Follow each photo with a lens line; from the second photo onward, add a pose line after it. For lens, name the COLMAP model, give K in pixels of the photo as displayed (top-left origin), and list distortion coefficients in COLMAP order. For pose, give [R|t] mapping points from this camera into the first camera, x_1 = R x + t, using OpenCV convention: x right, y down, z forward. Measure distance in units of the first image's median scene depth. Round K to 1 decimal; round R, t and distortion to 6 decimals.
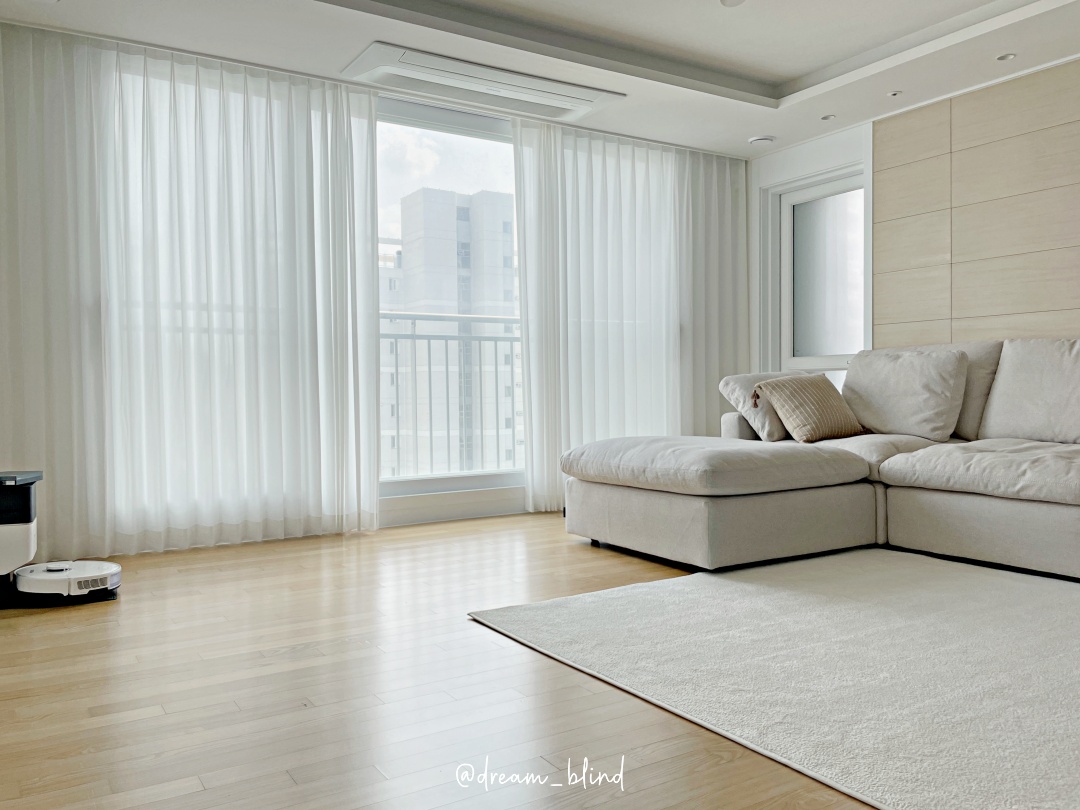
lens RADIAL K [[850.2, 0, 545.2], [0, 850.2, 410.9], [0, 0, 1]] dist [0.082332, -0.111338]
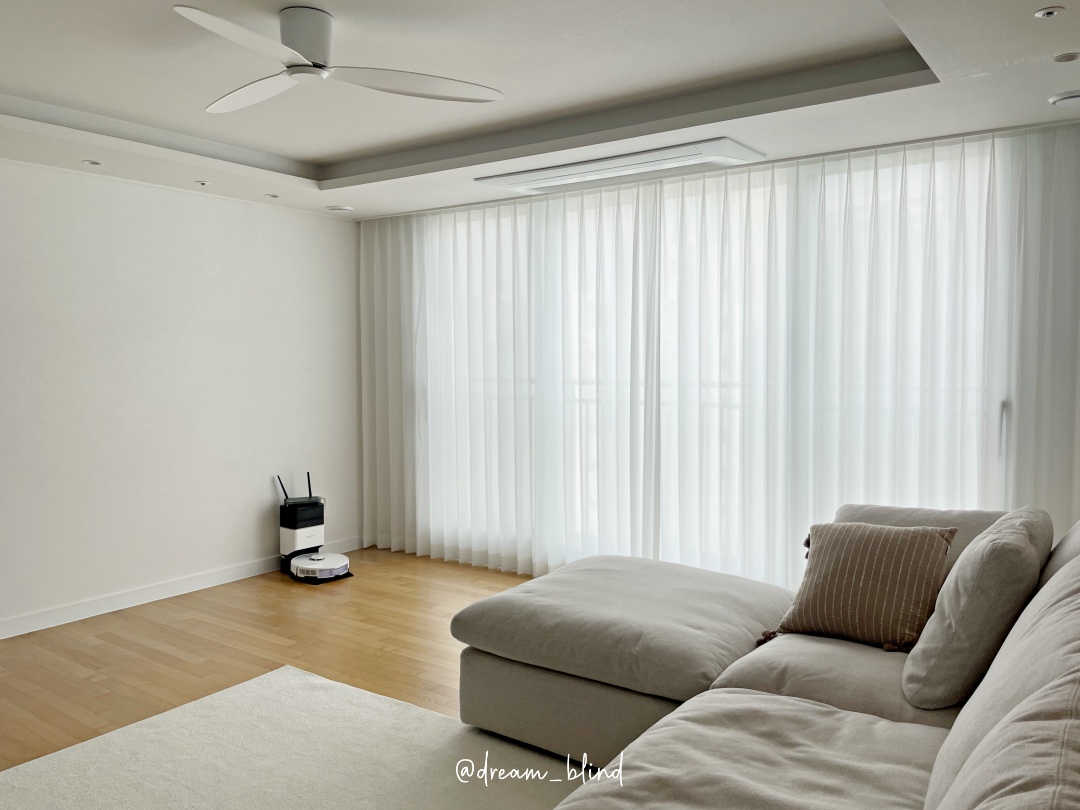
lens RADIAL K [[848.3, 0, 540.0], [0, 848.3, 405.0], [0, 0, 1]] dist [0.082281, -0.110581]
pose [[0.367318, 0.066156, -0.927739, 0.864107], [-0.017684, 0.997784, 0.064149, -0.178993], [0.929927, -0.007157, 0.367674, 0.585218]]
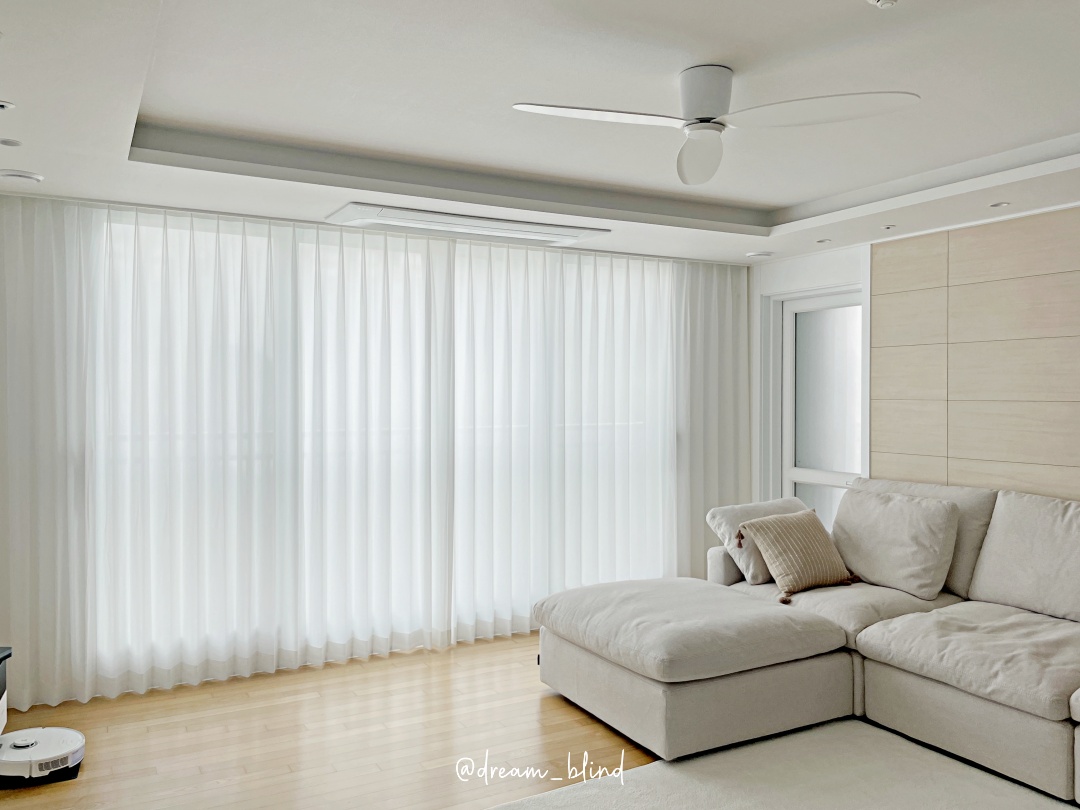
lens RADIAL K [[848.3, 0, 540.0], [0, 848.3, 405.0], [0, 0, 1]] dist [0.082281, -0.110581]
pose [[0.997867, 0.012453, -0.064076, 0.082598], [-0.013263, 0.999837, -0.012240, -0.161608], [0.063913, 0.013064, 0.997870, 0.006722]]
